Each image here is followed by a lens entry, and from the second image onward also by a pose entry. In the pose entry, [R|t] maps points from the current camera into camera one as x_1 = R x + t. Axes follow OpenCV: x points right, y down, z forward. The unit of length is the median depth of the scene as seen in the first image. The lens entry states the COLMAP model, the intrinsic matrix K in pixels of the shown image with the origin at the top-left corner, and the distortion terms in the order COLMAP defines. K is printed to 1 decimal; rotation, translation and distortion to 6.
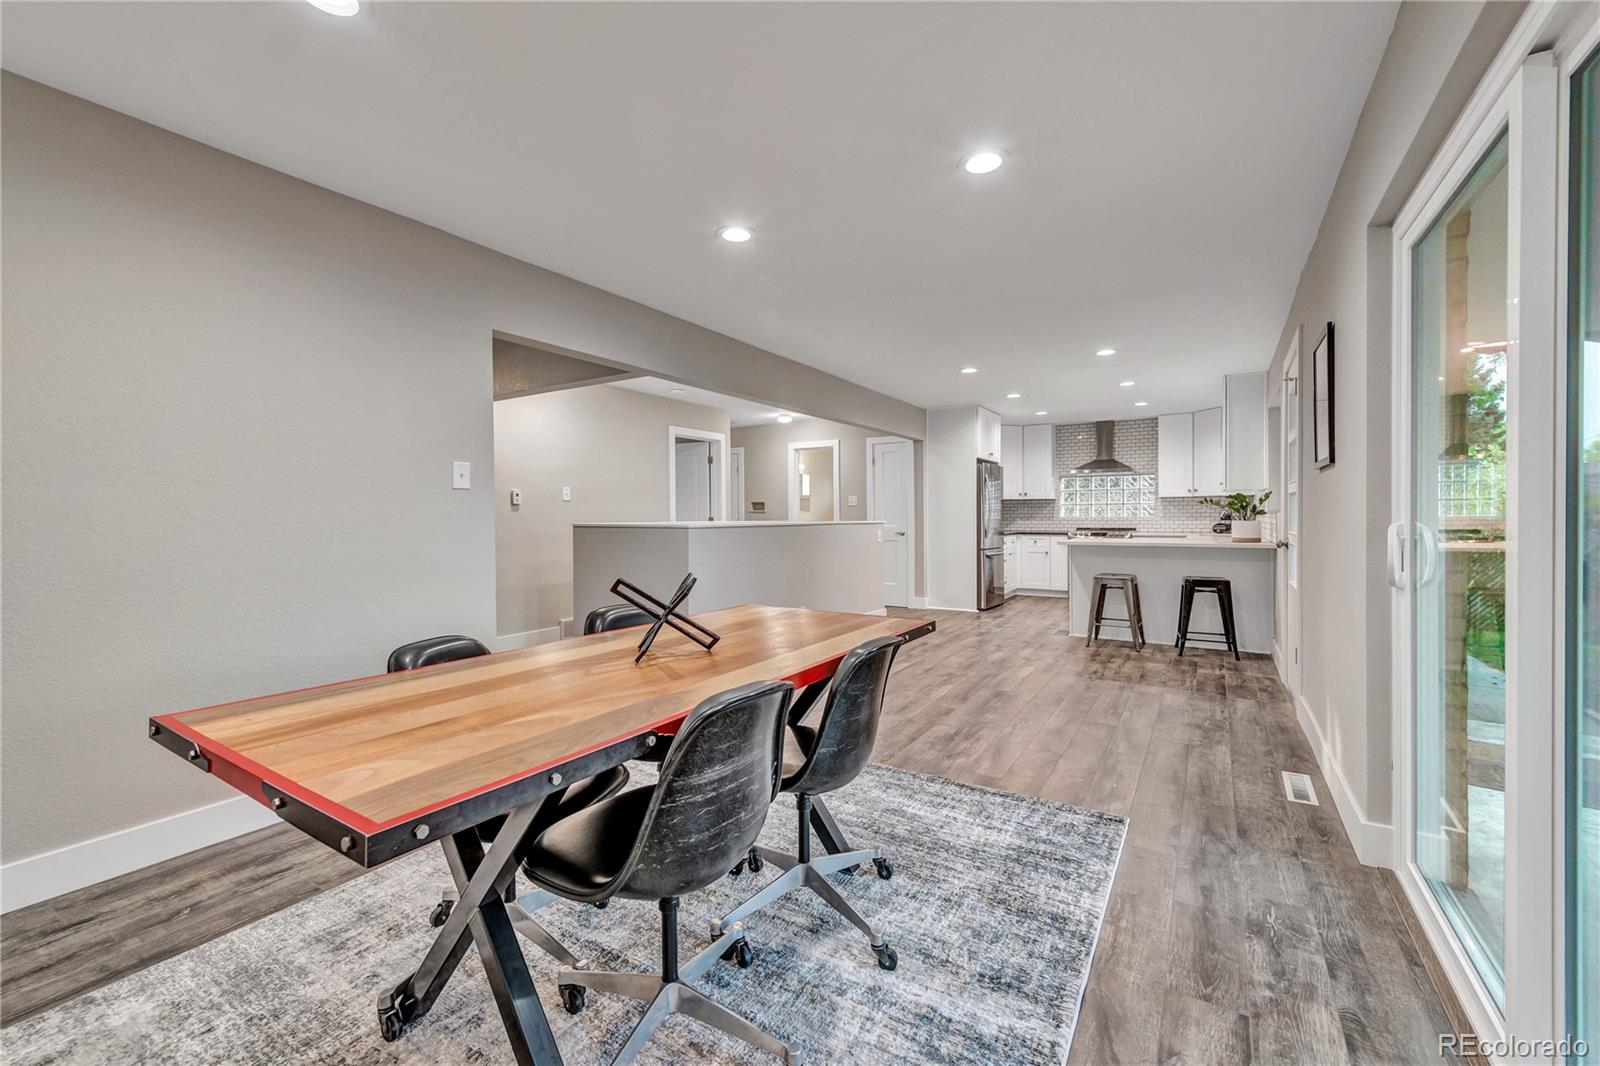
lens RADIAL K [[648.5, 0, 793.8], [0, 648.5, 524.0], [0, 0, 1]] dist [0.010957, -0.000188]
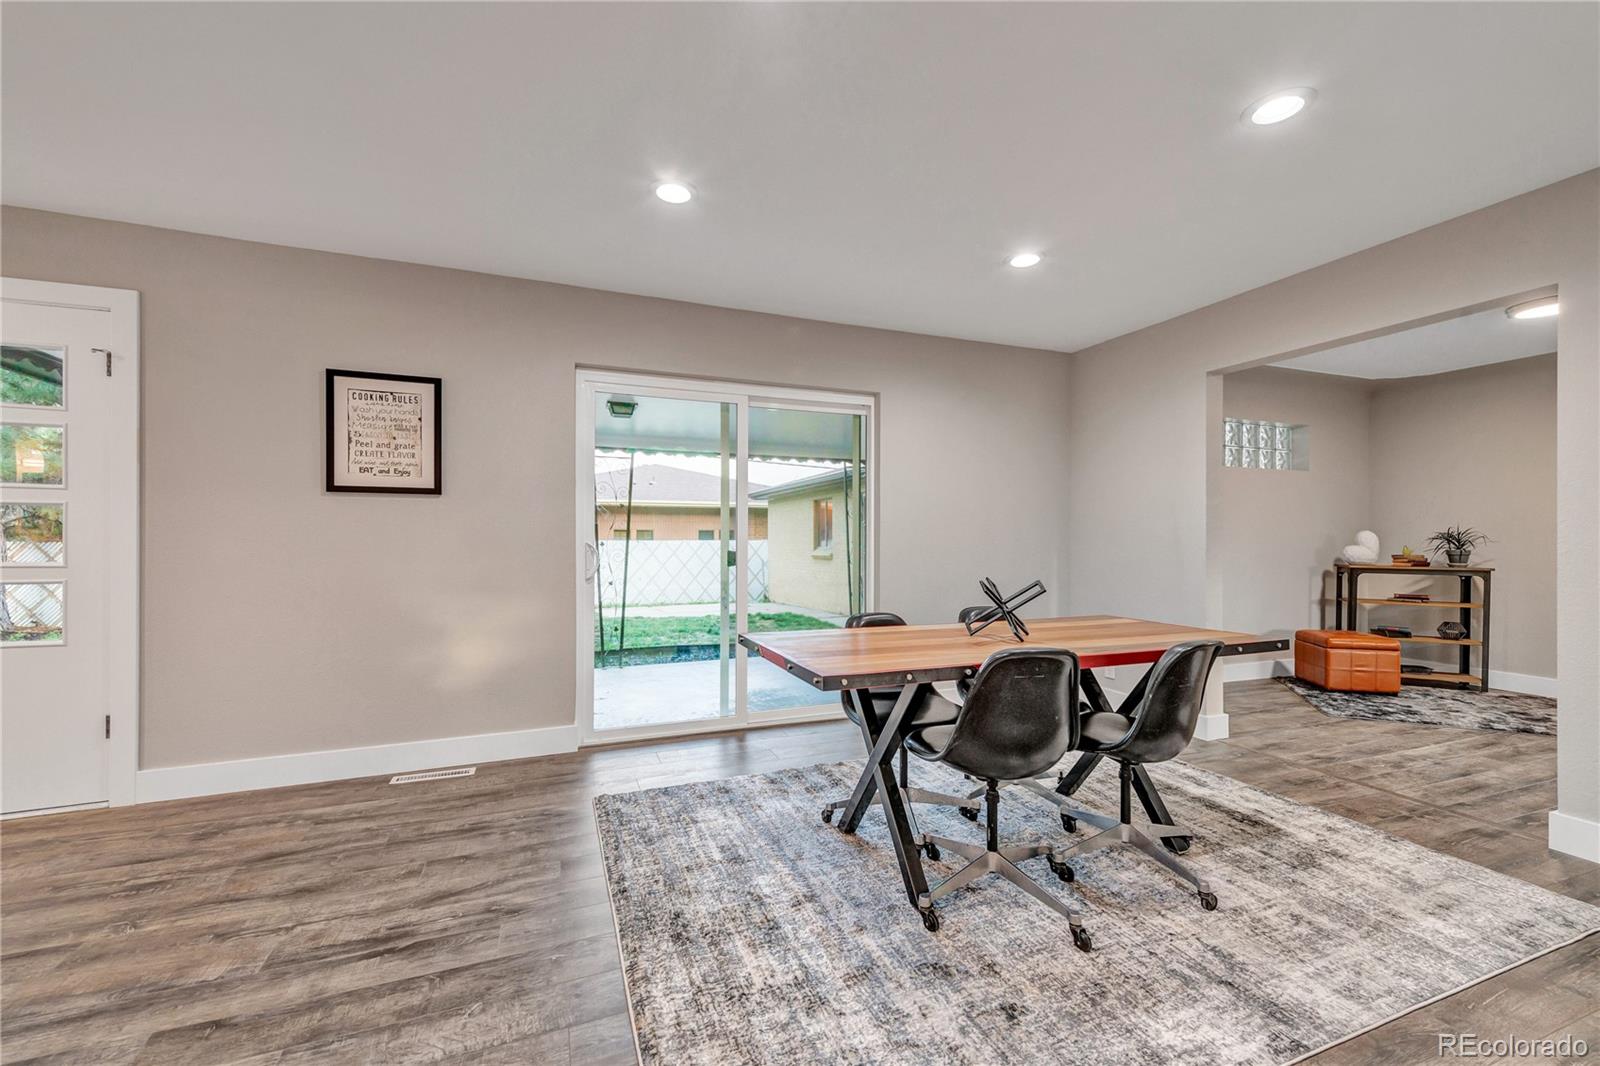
lens RADIAL K [[652.1, 0, 802.0], [0, 652.1, 538.7], [0, 0, 1]] dist [0.005647, -0.000386]
pose [[-0.813380, 0.004438, 0.581715, -0.305349], [0.008799, 0.999950, 0.004675, -0.010028], [-0.581666, 0.008921, -0.813379, 1.118331]]
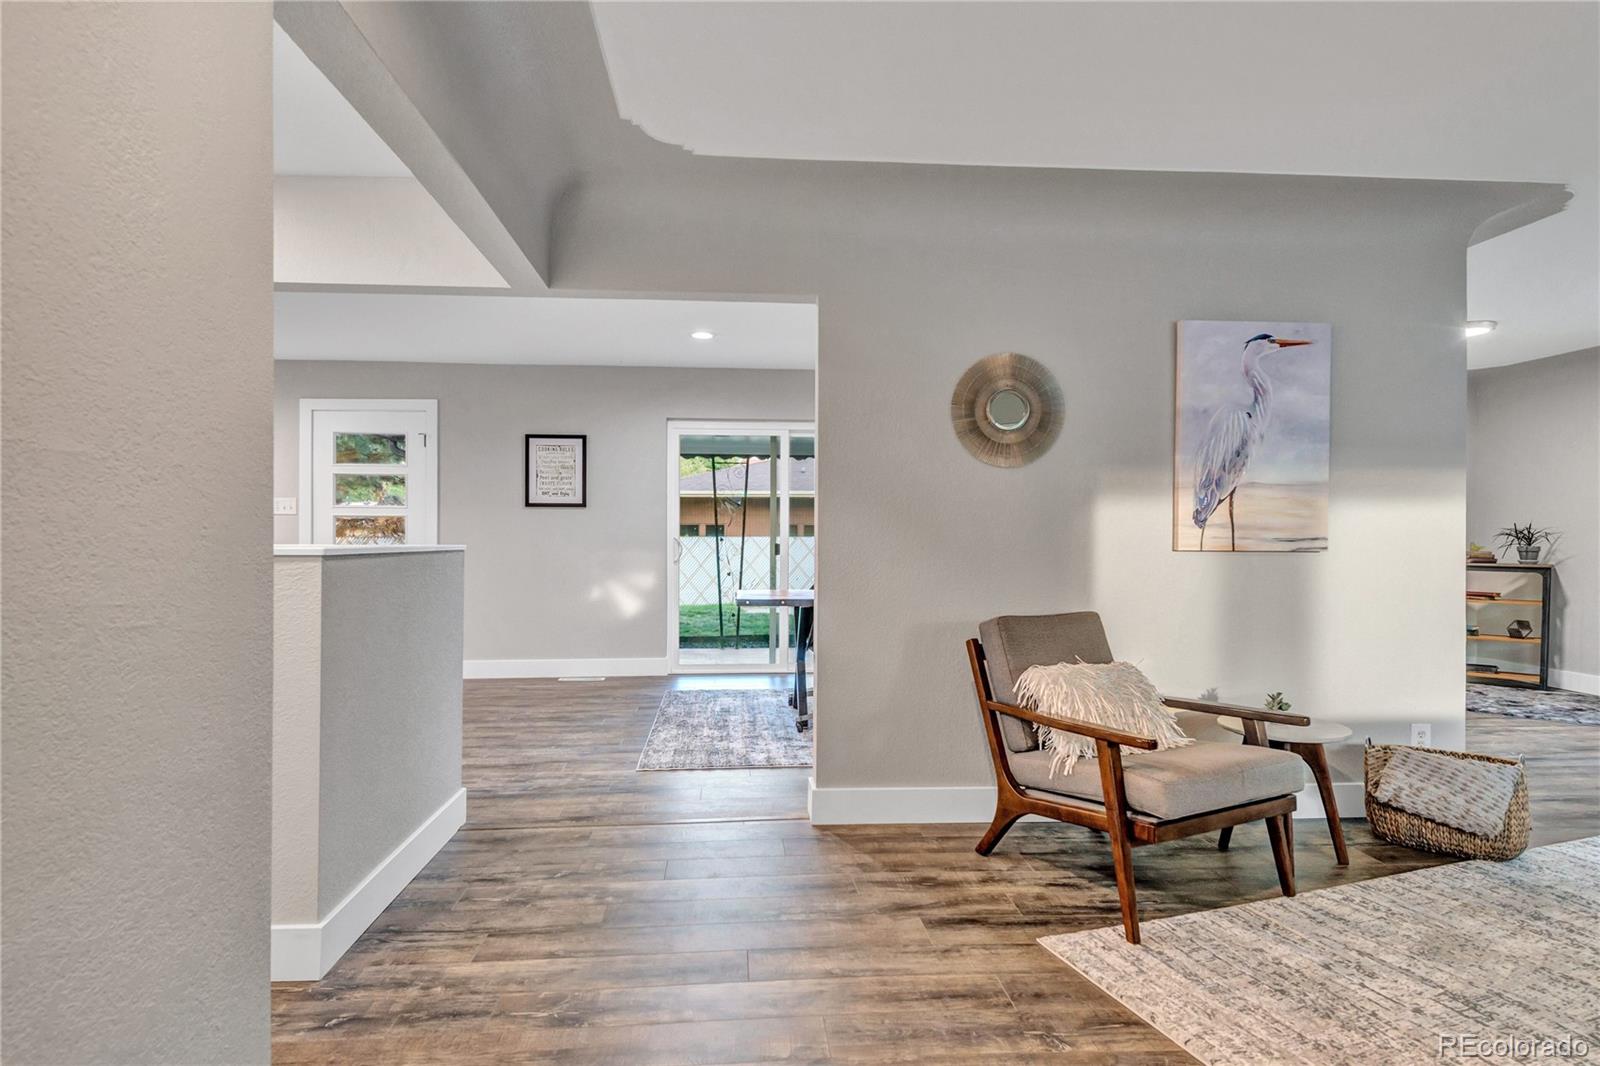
lens RADIAL K [[879.1, 0, 800.0], [0, 879.1, 533.0], [0, 0, 1]] dist [0.000271, -0.000163]
pose [[-0.608107, 0.005560, 0.793835, -1.156591], [0.010148, 0.999948, 0.000770, -0.011134], [-0.793790, 0.008524, -0.608132, 1.461346]]
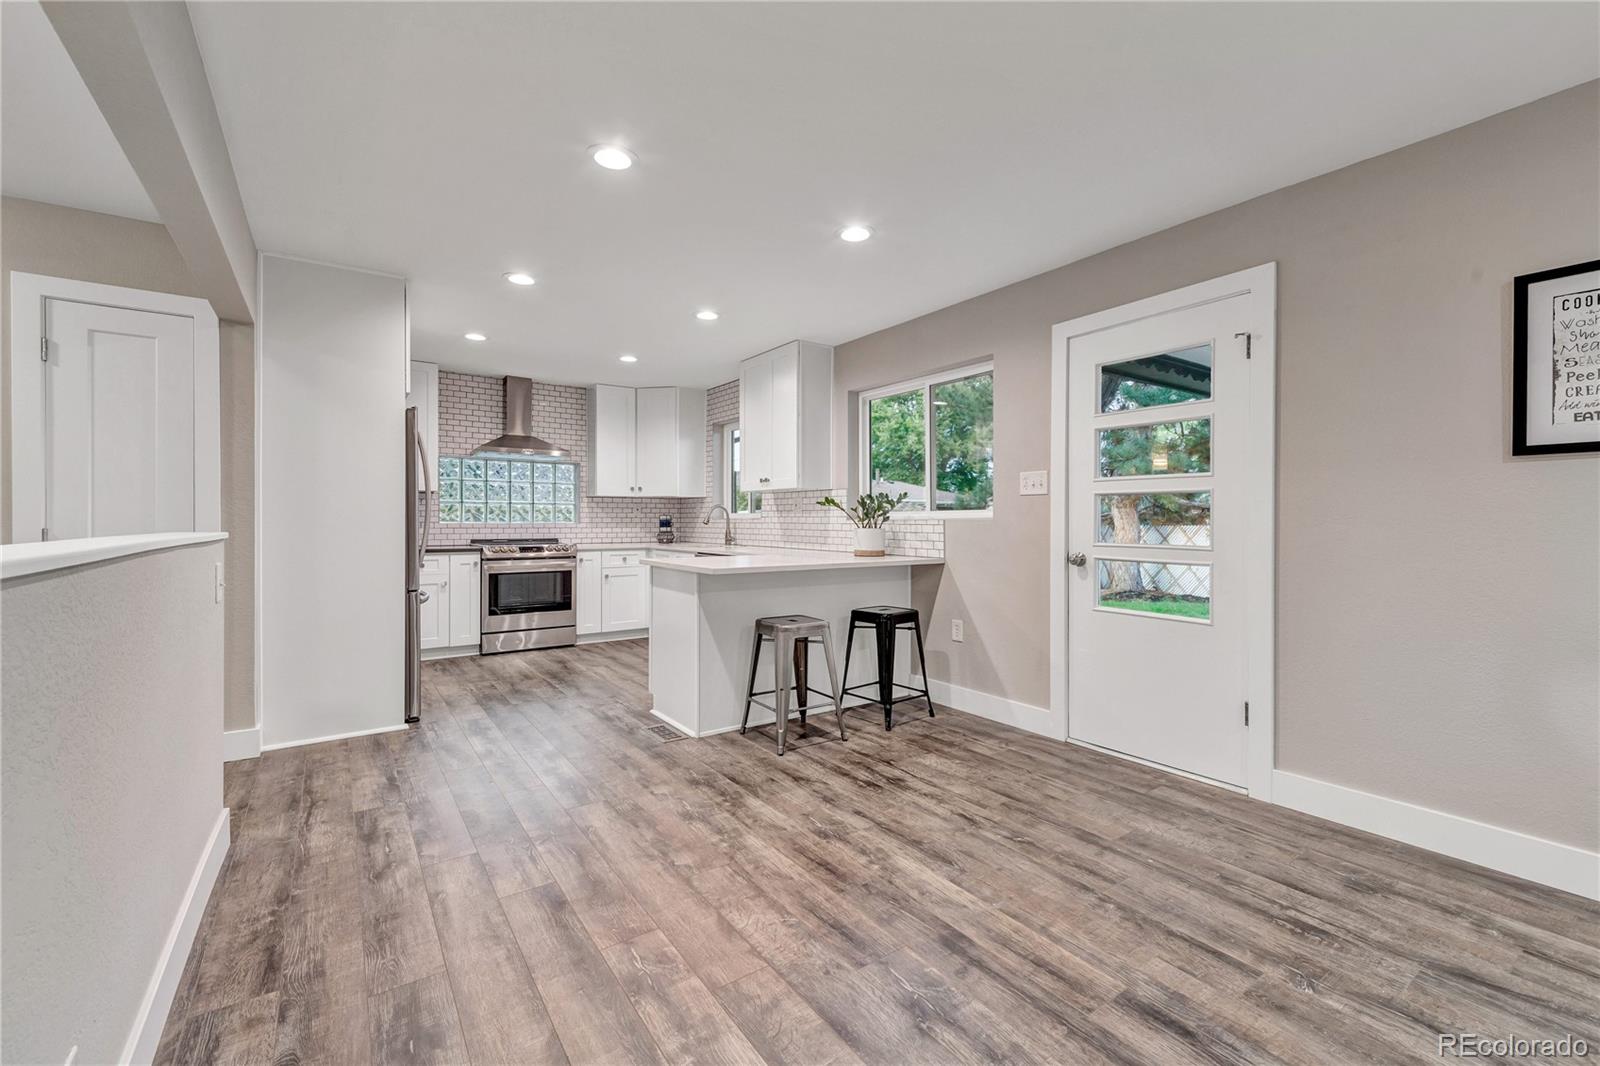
lens RADIAL K [[668.0, 0, 810.4], [0, 668.0, 522.1], [0, 0, 1]] dist [0.009305, -0.000690]
pose [[0.370990, 0.005619, 0.928620, -0.114124], [0.004174, 0.999961, -0.007718, -0.010988], [-0.928627, 0.006740, 0.370953, 1.146148]]
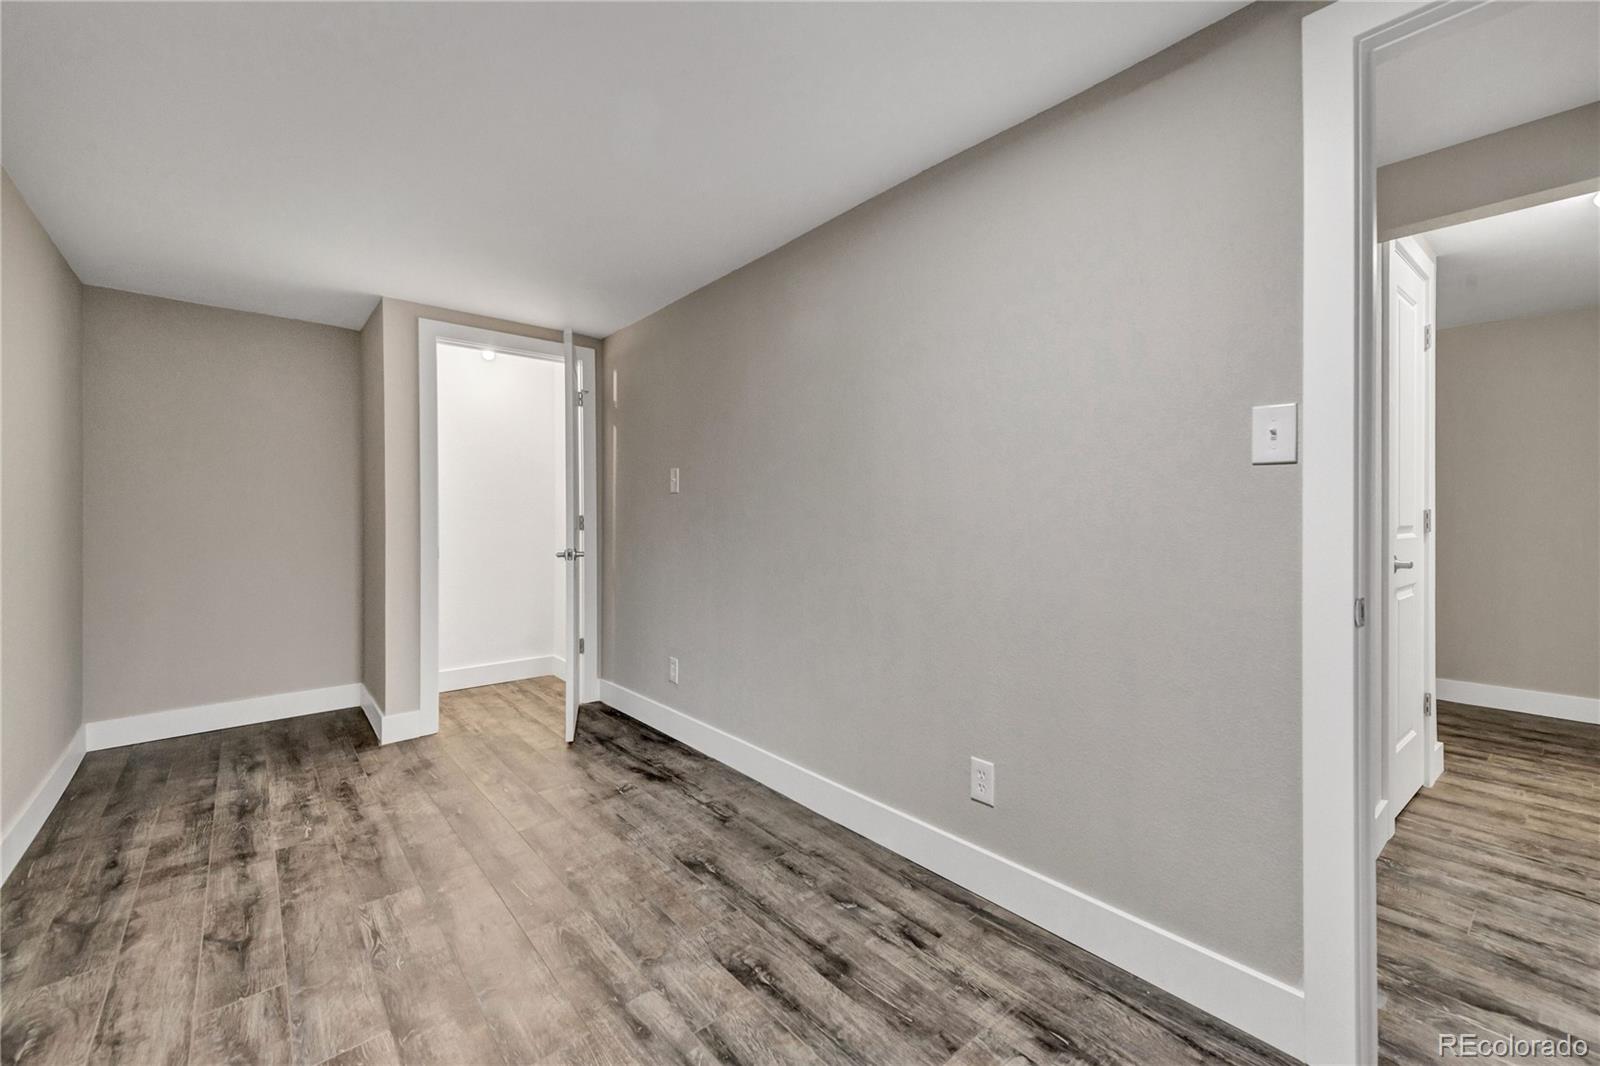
lens RADIAL K [[648.5, 0, 793.8], [0, 648.5, 524.0], [0, 0, 1]] dist [0.010957, -0.000188]
pose [[-0.284133, 0.007857, -0.958753, 1.074498], [-0.014539, 0.999816, 0.012502, -0.030872], [0.958675, 0.017491, -0.283967, 1.301214]]
